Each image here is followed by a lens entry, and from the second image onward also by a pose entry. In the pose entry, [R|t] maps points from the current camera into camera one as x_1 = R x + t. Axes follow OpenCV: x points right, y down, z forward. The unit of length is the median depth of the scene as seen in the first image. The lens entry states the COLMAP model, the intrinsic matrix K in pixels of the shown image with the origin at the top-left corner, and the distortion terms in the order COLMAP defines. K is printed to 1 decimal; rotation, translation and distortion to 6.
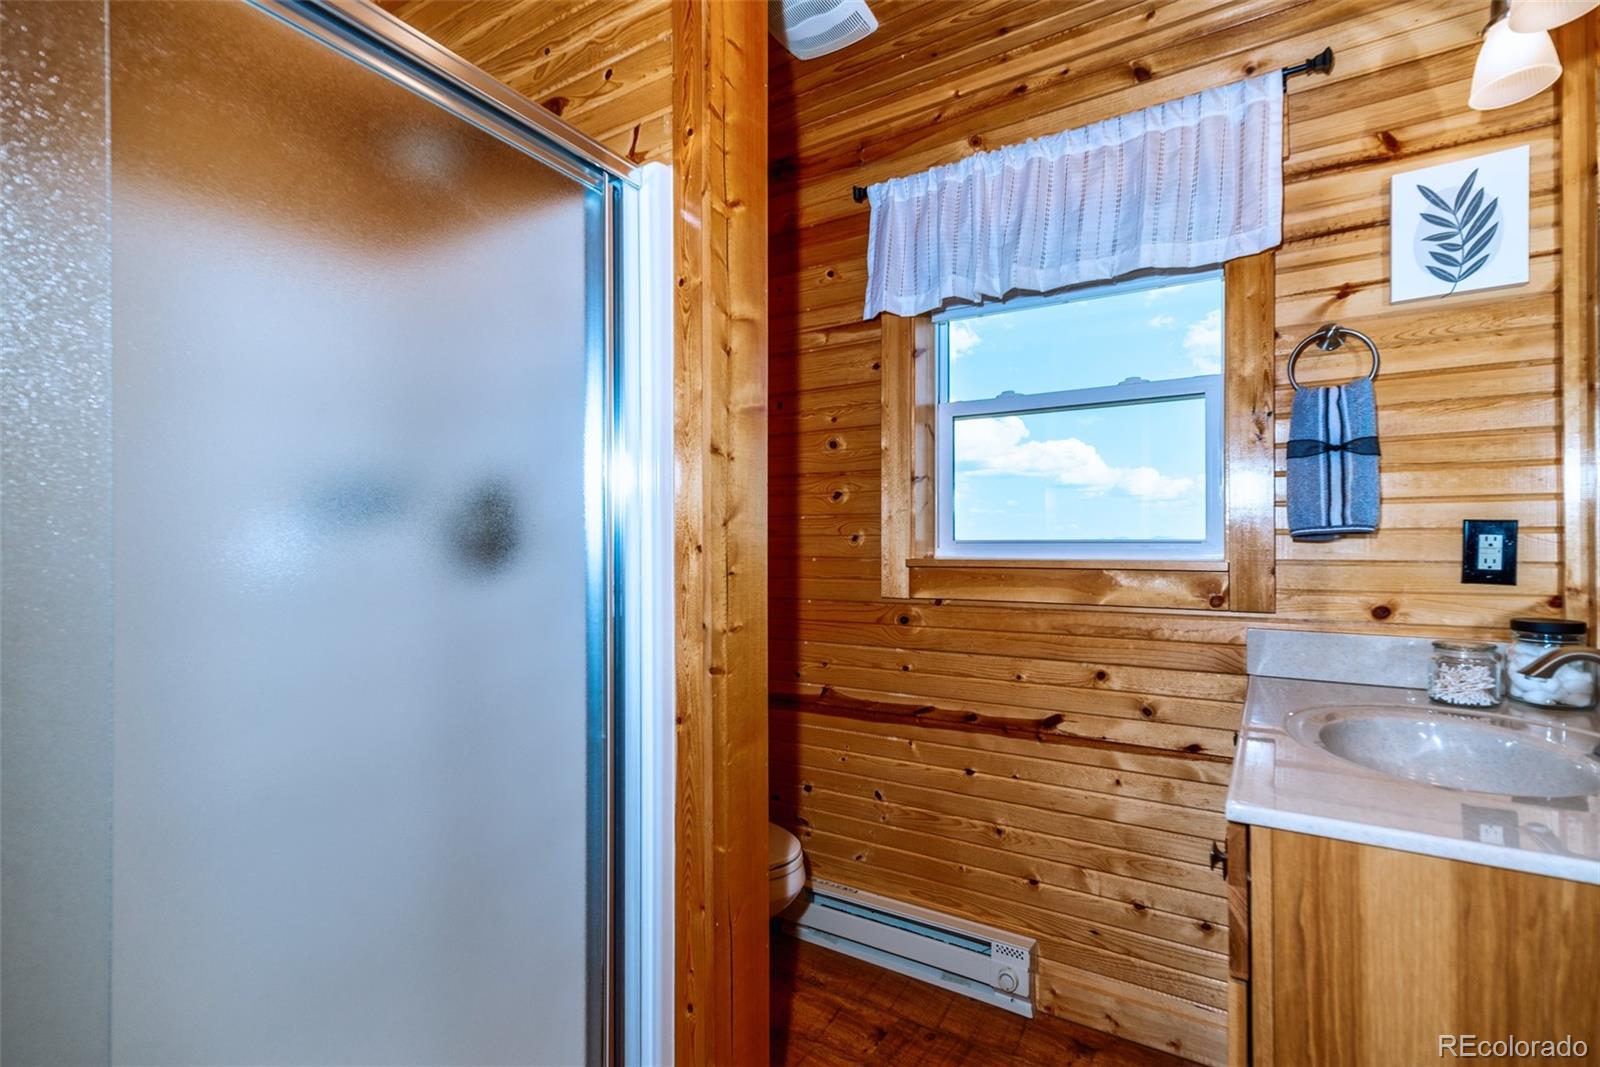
lens RADIAL K [[716.3, 0, 800.0], [0, 716.3, 533.5], [0, 0, 1]] dist [0.001705, 0.000173]
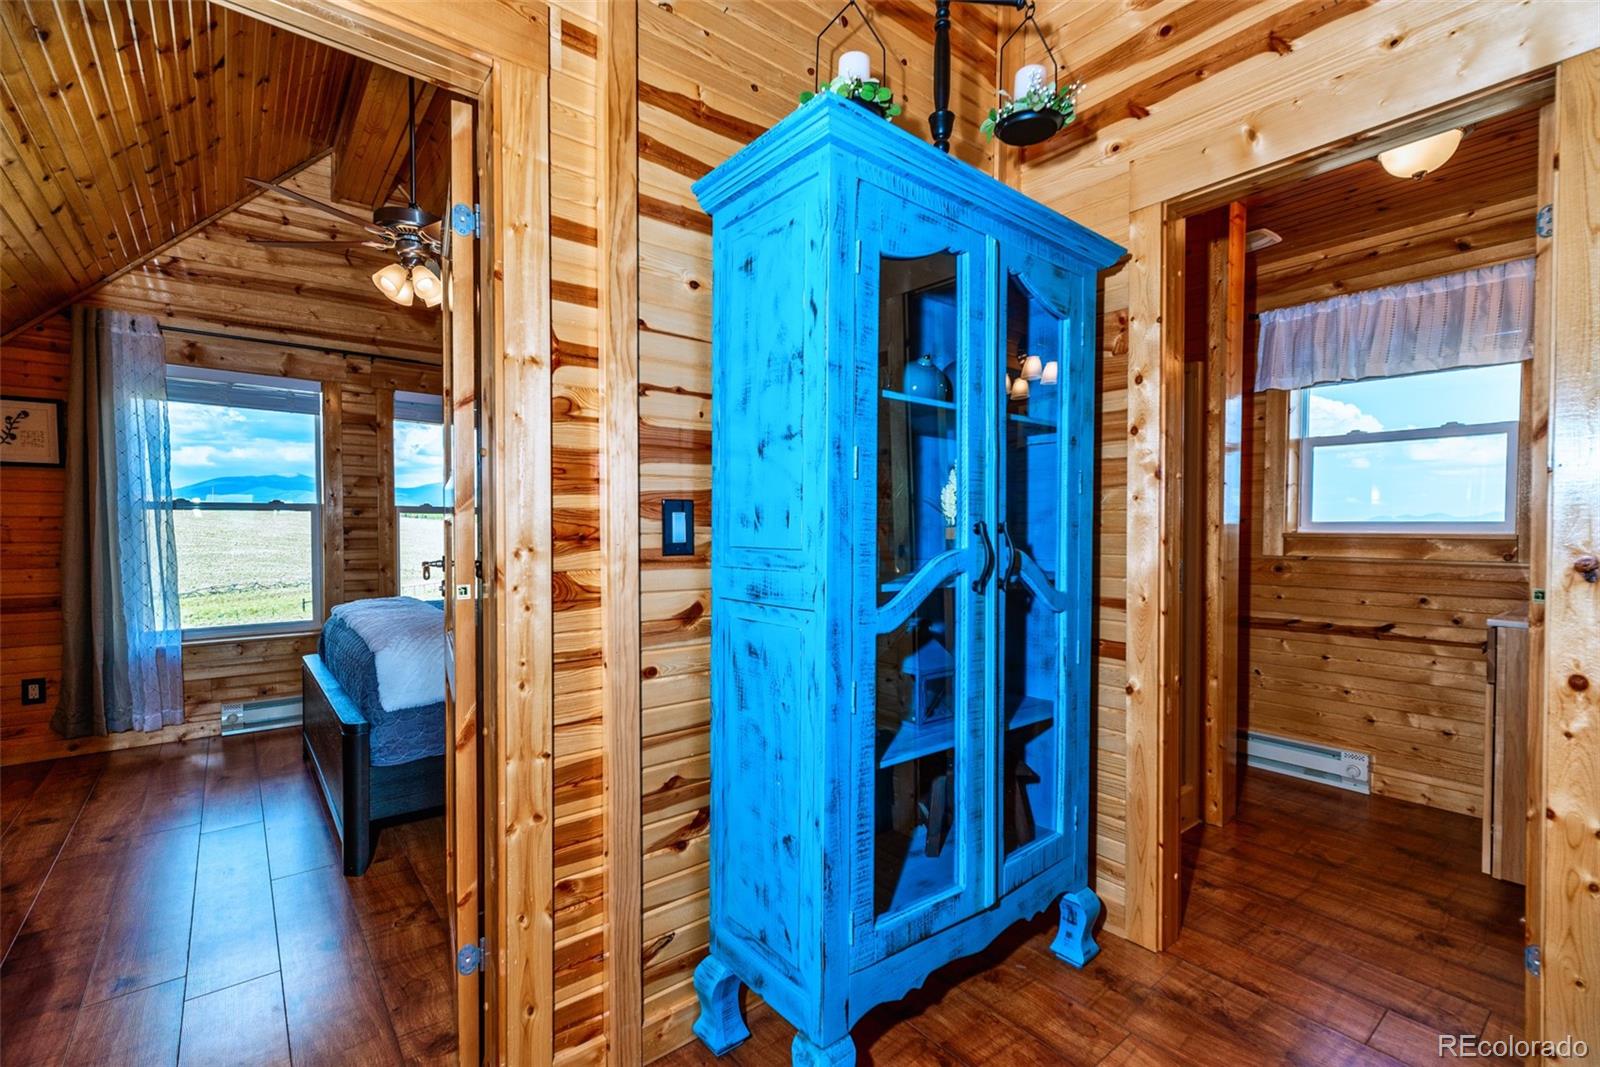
lens RADIAL K [[687.6, 0, 794.7], [0, 687.6, 536.8], [0, 0, 1]] dist [-0.000041, 0.000095]
pose [[0.945440, 0.010160, -0.325637, -0.459540], [-0.000549, 0.999562, 0.029595, -0.003271], [0.325795, -0.027801, 0.945032, -1.021751]]
